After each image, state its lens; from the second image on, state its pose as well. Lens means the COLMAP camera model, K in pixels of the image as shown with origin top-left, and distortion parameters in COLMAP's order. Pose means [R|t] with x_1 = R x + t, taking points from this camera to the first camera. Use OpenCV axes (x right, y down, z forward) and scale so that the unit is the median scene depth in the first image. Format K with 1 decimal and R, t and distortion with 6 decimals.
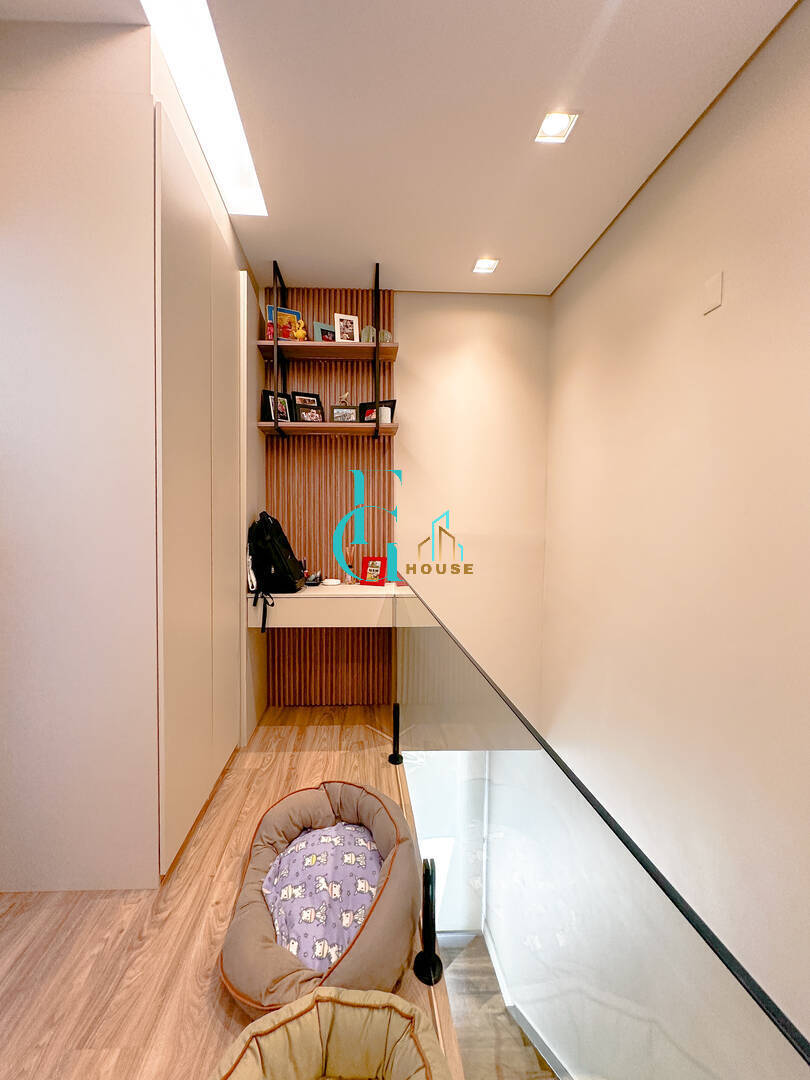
lens RADIAL K [[441.8, 0, 394.5], [0, 441.8, 538.7], [0, 0, 1]] dist [-0.007944, 0.001406]
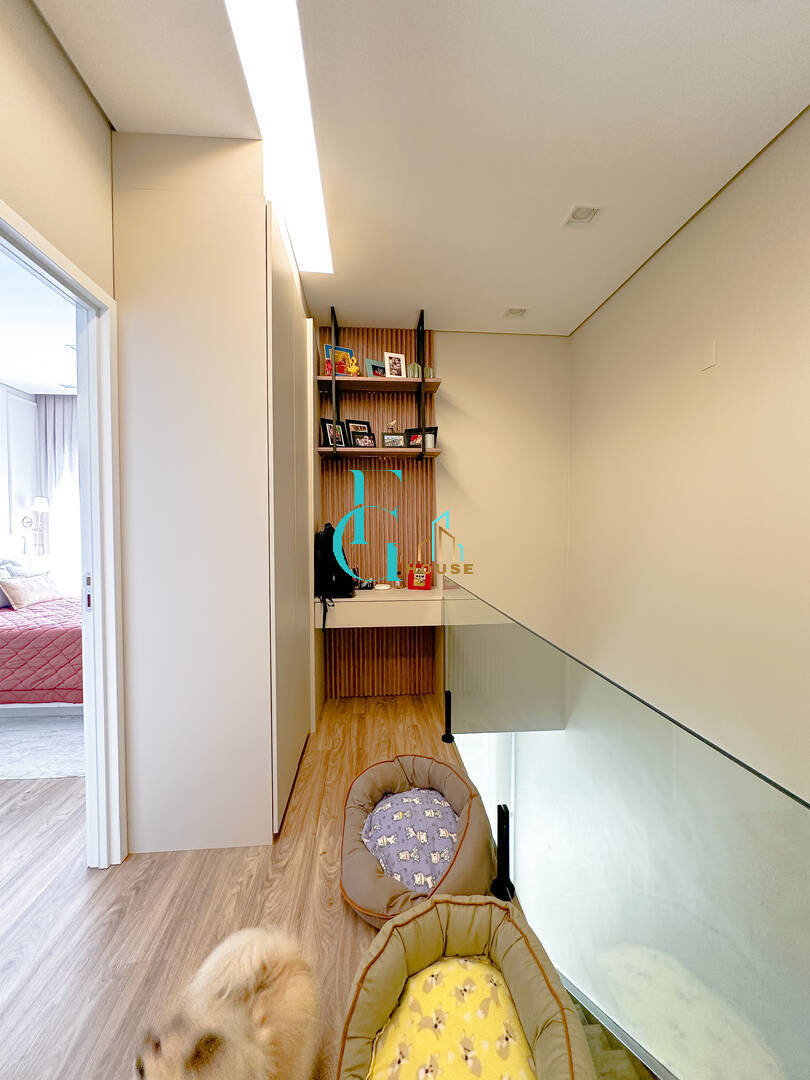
lens RADIAL K [[441.8, 0, 410.2], [0, 441.8, 537.0], [0, 0, 1]] dist [-0.007944, 0.001406]
pose [[0.999089, -0.012177, 0.040890, -0.126217], [0.012295, 0.999921, -0.002633, -0.028797], [-0.040854, 0.003133, 0.999160, -0.149362]]
